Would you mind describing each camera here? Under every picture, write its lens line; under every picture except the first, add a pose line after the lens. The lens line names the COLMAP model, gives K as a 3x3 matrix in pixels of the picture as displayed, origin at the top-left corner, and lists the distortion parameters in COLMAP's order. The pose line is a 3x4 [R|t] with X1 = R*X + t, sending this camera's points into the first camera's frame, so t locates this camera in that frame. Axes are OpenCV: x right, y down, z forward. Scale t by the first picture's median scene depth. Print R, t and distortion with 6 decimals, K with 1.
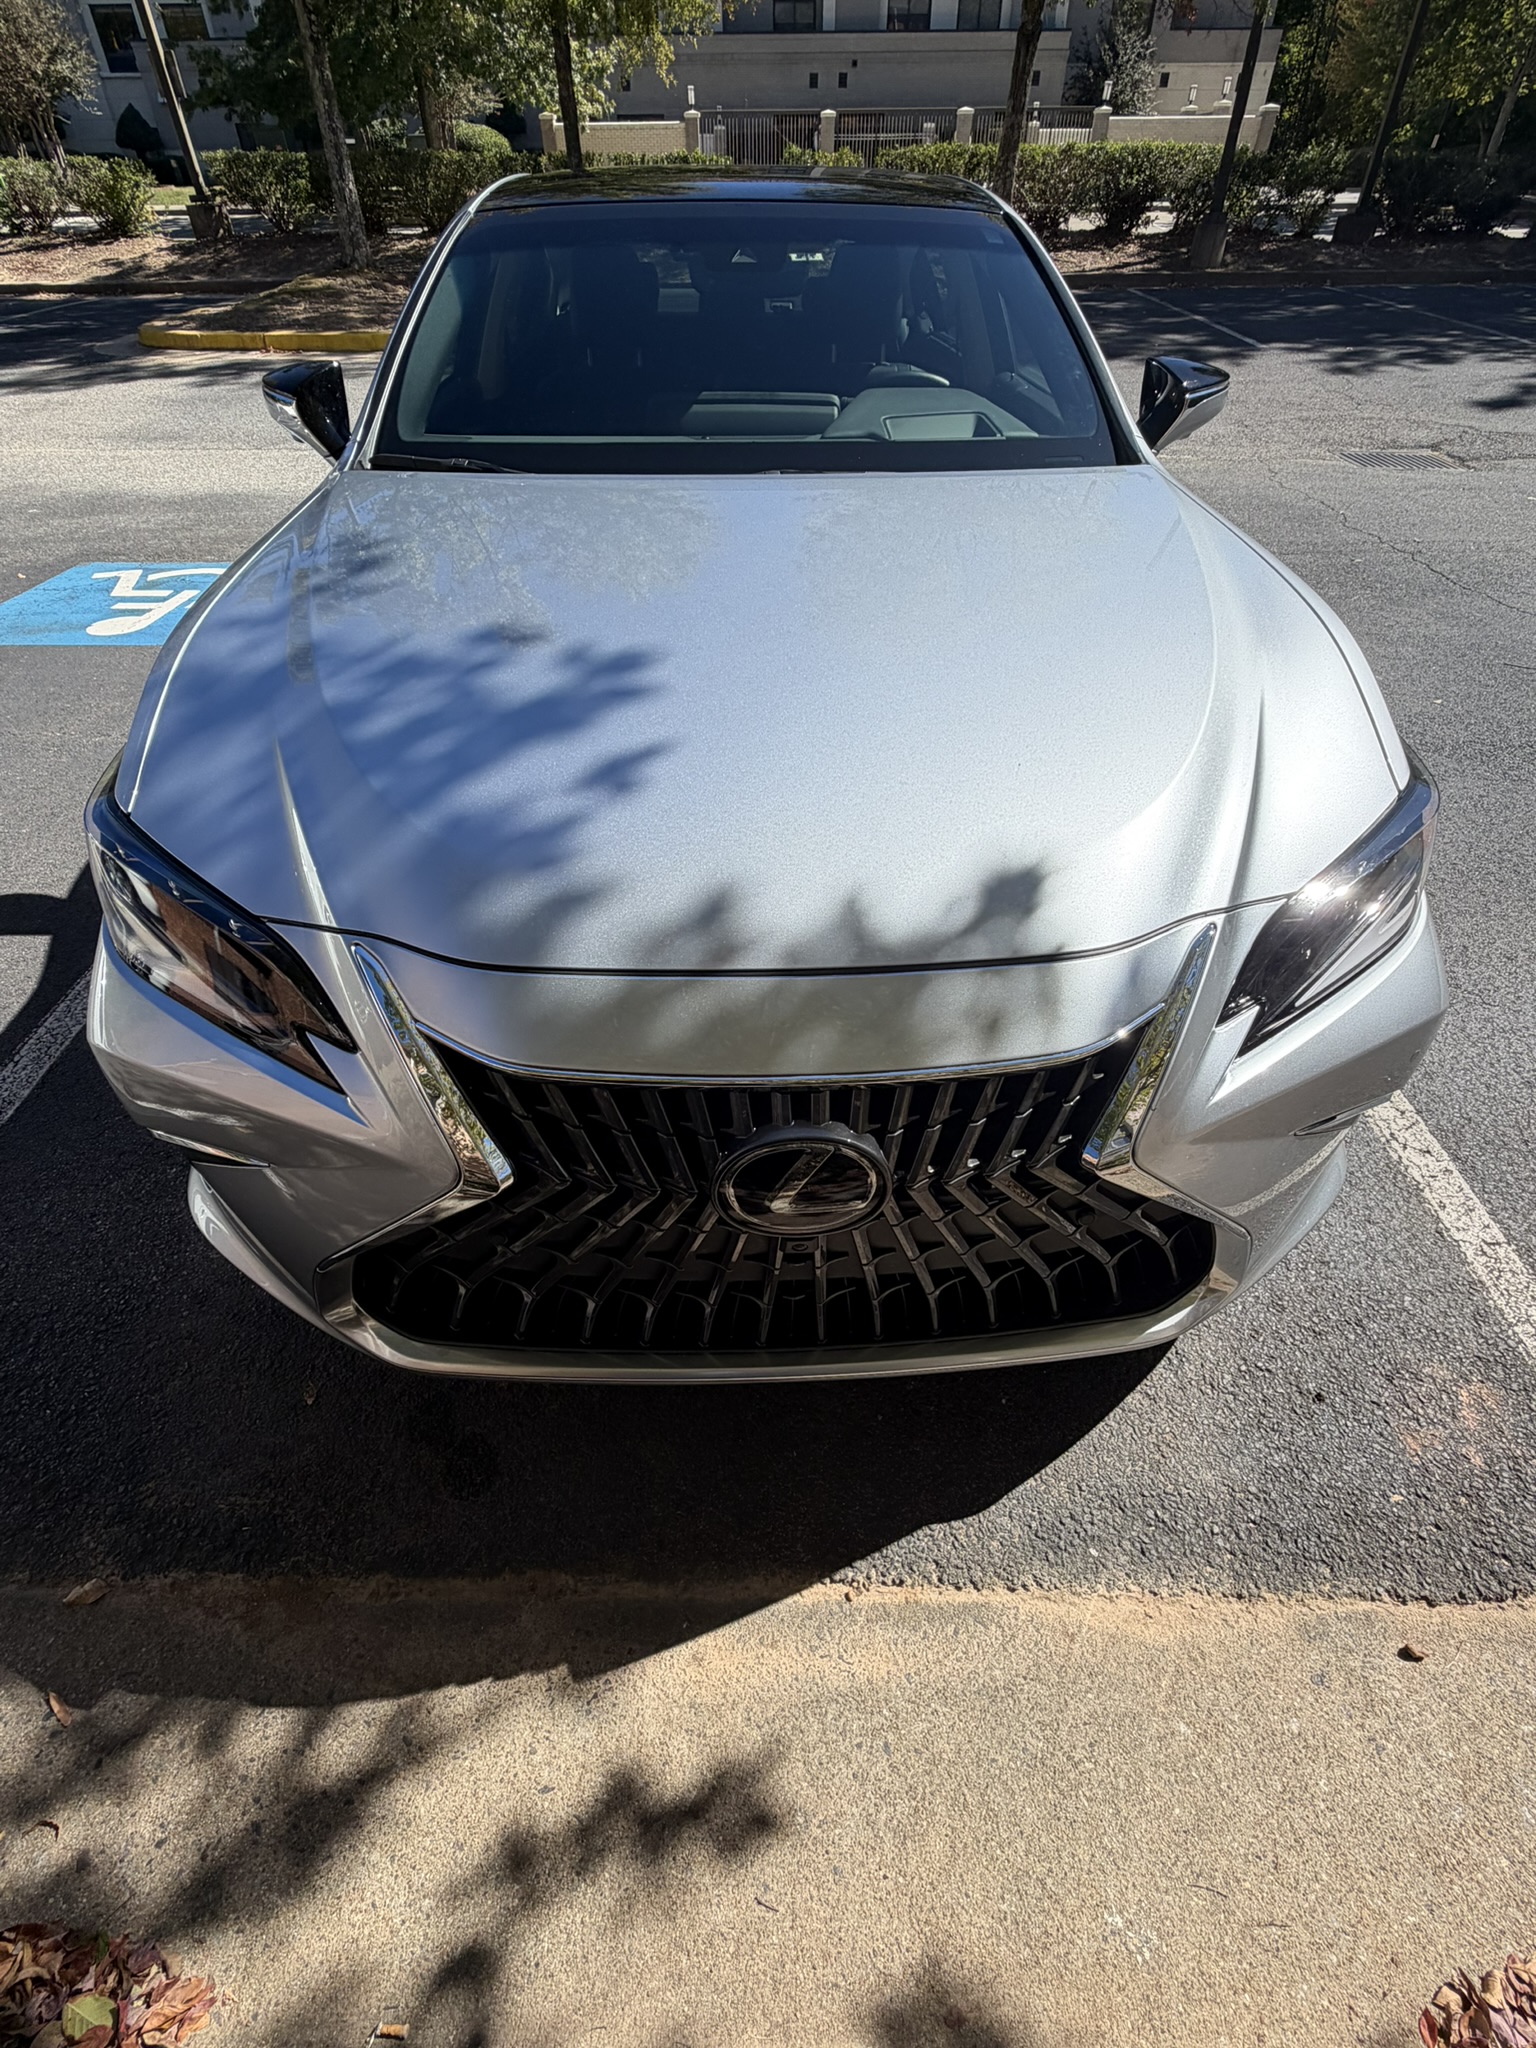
lens RADIAL K [[953.4, 0, 772.7], [0, 953.4, 1039.9], [0, 0, 1]] dist [-0.008496, 0.000367]
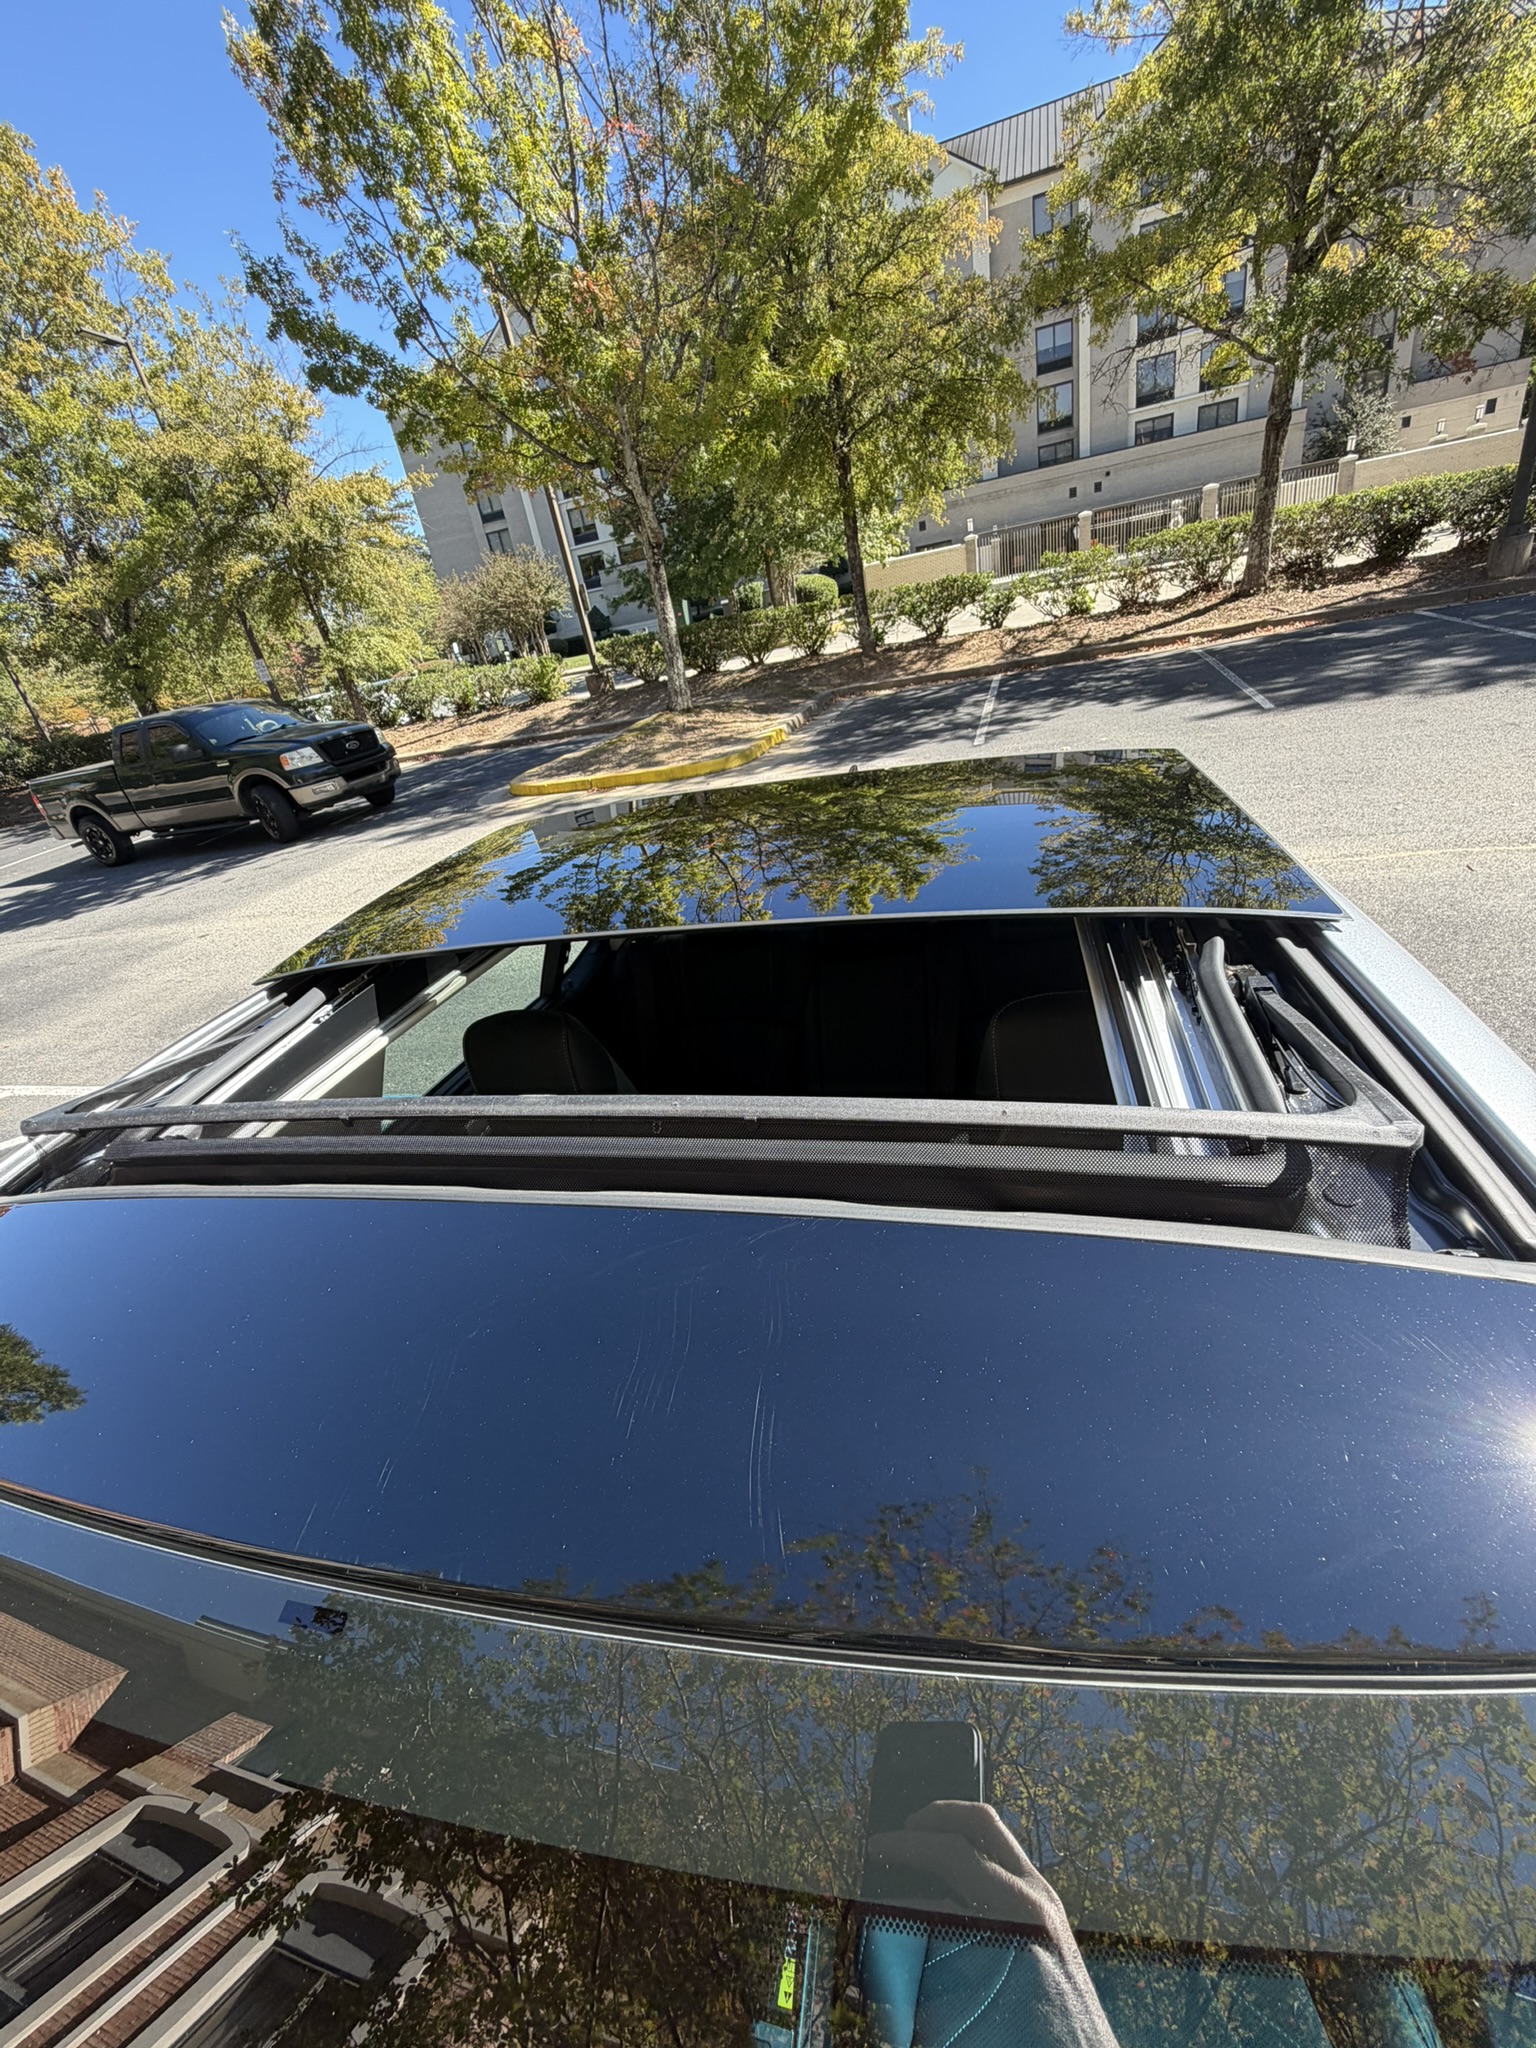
lens RADIAL K [[815.2, 0, 779.6], [0, 815.2, 1026.5], [0, 0, 1]] dist [-0.009558, -0.000818]
pose [[0.946260, -0.017553, -0.322931, 0.013519], [-0.059076, 0.972344, -0.225958, -0.089918], [0.317966, 0.232893, 0.919053, 0.079952]]
